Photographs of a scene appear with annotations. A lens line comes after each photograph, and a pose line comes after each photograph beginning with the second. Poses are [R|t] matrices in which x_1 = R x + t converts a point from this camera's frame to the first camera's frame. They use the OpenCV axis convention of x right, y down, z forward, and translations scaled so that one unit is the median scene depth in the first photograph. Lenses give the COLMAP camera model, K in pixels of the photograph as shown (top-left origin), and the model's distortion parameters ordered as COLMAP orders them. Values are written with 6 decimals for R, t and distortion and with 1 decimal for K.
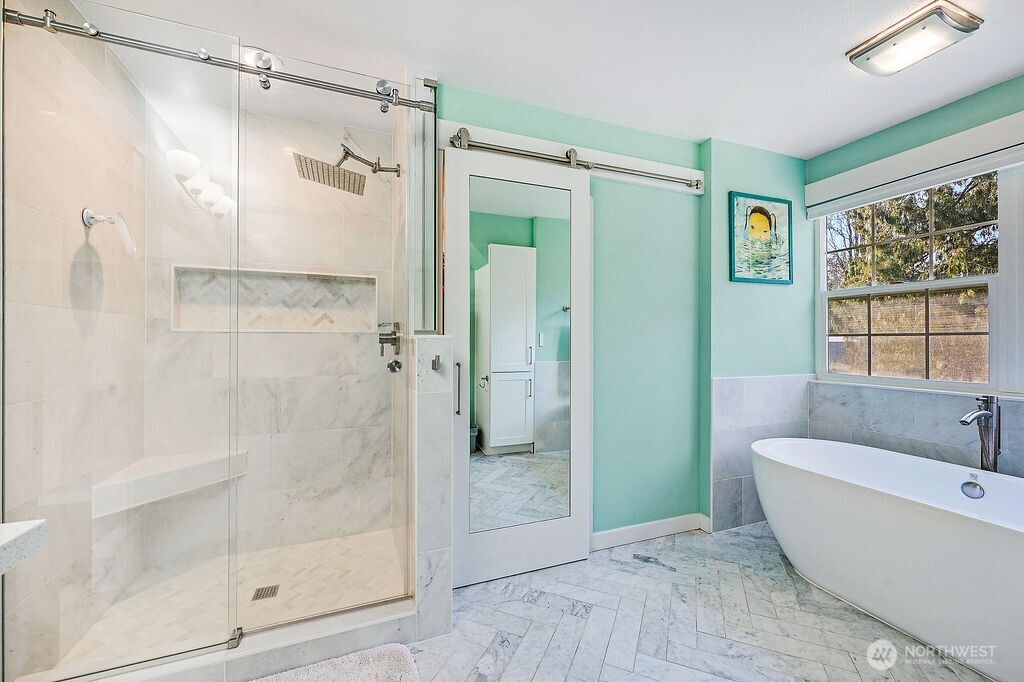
lens RADIAL K [[403.7, 0, 513.3], [0, 403.7, 341.2], [0, 0, 1]] dist [-0.000317, -0.000027]
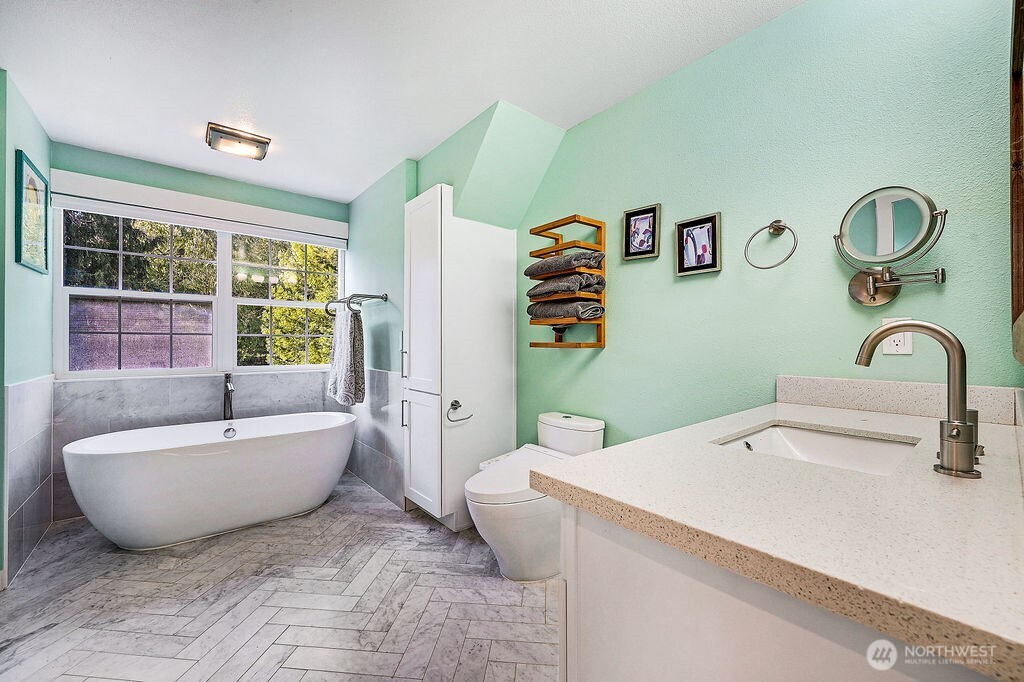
lens RADIAL K [[403.7, 0, 513.3], [0, 403.7, 341.2], [0, 0, 1]] dist [-0.000317, -0.000027]
pose [[-0.313362, 0.001053, 0.949633, -0.634471], [-0.005222, 0.999982, -0.002832, 0.005168], [-0.949620, -0.005847, -0.313351, 0.387384]]
